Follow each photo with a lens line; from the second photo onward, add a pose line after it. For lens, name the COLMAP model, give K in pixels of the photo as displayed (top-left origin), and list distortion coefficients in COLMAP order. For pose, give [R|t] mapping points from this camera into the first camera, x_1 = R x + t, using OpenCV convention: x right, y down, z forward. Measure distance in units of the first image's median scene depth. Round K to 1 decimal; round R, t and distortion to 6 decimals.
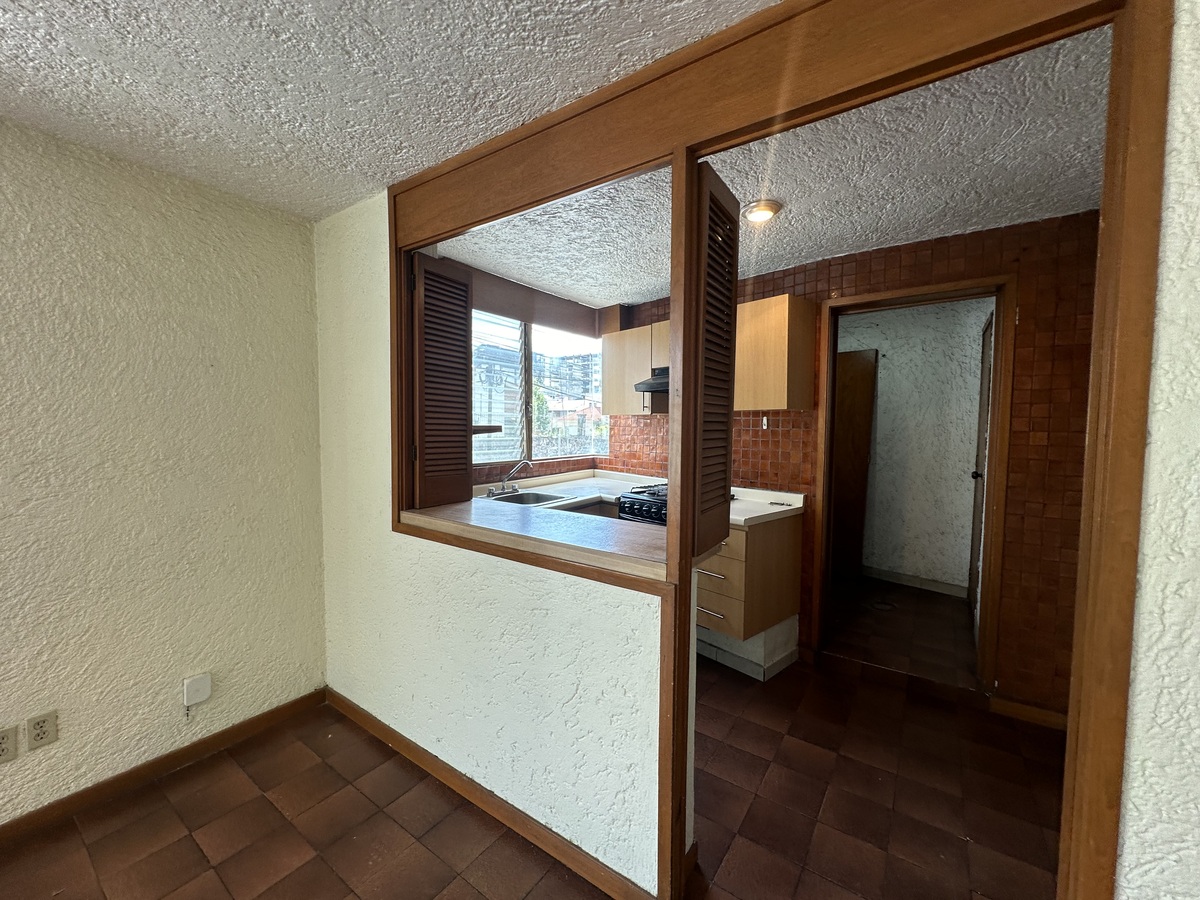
lens RADIAL K [[476.9, 0, 602.4], [0, 476.9, 449.3], [0, 0, 1]] dist [-0.002754, 0.000128]
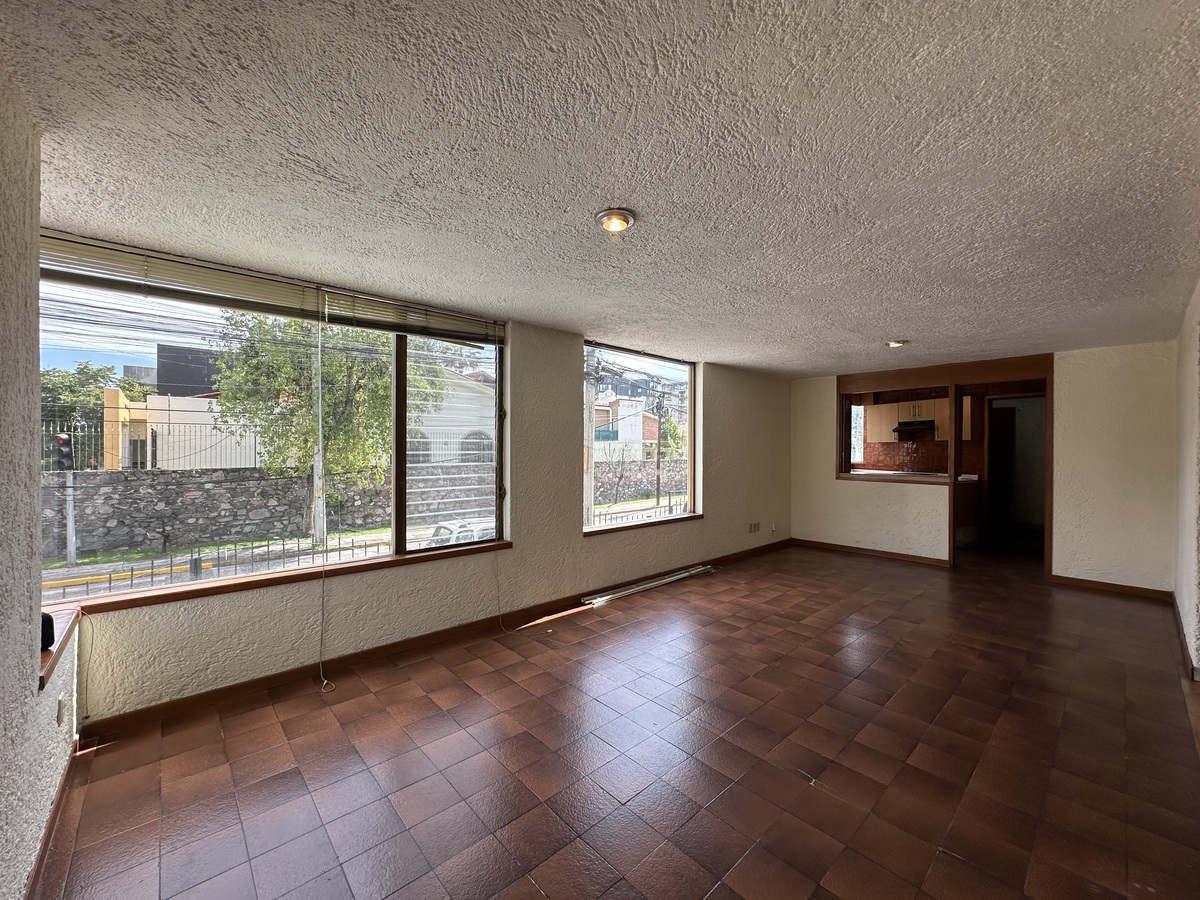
lens RADIAL K [[476.9, 0, 601.5], [0, 476.9, 448.6], [0, 0, 1]] dist [-0.002754, 0.000128]
pose [[0.974356, -0.011435, -0.224719, -0.634644], [-0.000653, 0.998560, -0.053643, 0.065578], [0.225009, 0.052414, 0.972946, -1.265384]]
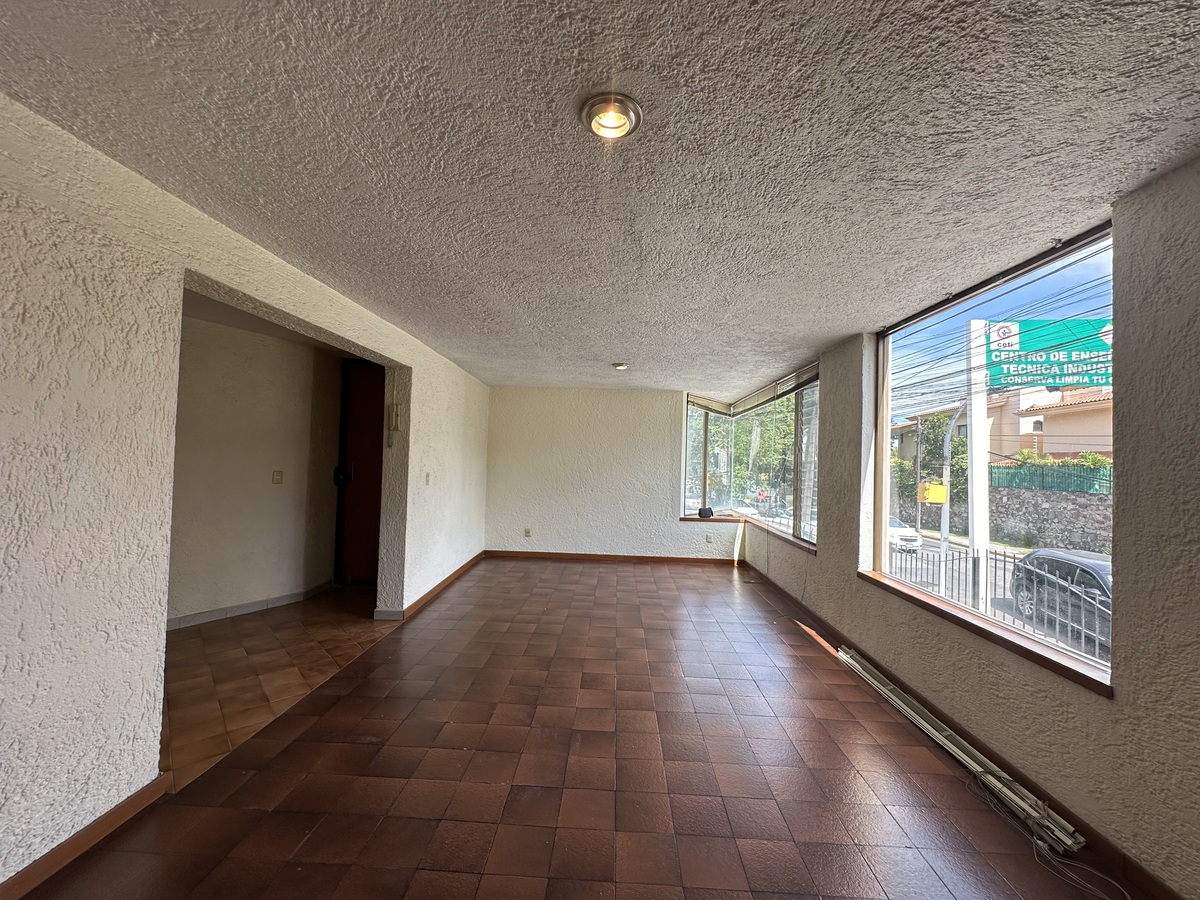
lens RADIAL K [[476.9, 0, 599.9], [0, 476.9, 451.4], [0, 0, 1]] dist [-0.002754, 0.000128]
pose [[-0.842560, -0.047226, -0.536528, 1.158557], [-0.064265, 0.997847, 0.013089, -0.144630], [0.534755, 0.045508, -0.843781, 3.285175]]
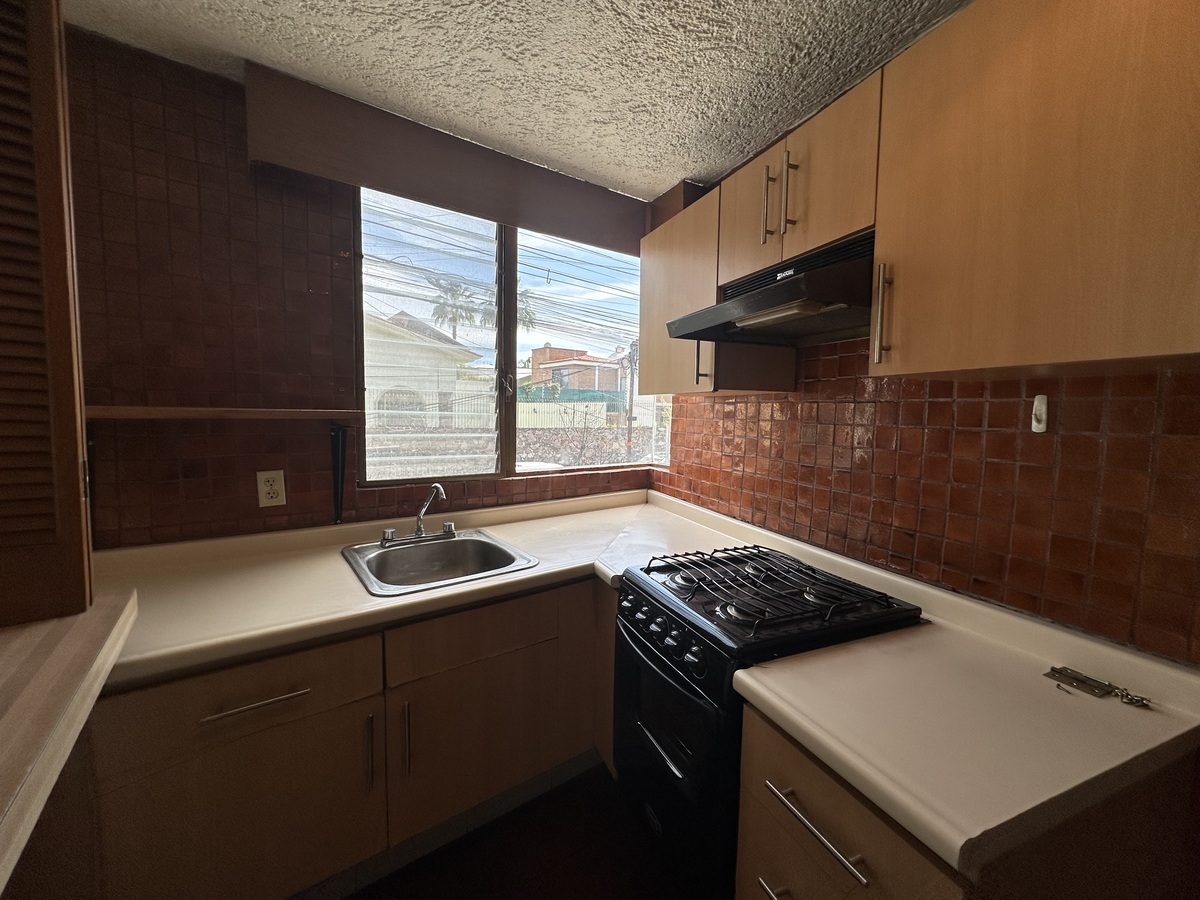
lens RADIAL K [[476.9, 0, 605.3], [0, 476.9, 447.7], [0, 0, 1]] dist [-0.002754, 0.000128]
pose [[0.945689, 0.036876, -0.322974, 0.184515], [-0.030305, 0.999219, 0.025353, -0.034588], [0.323657, -0.014188, 0.946068, 0.660389]]
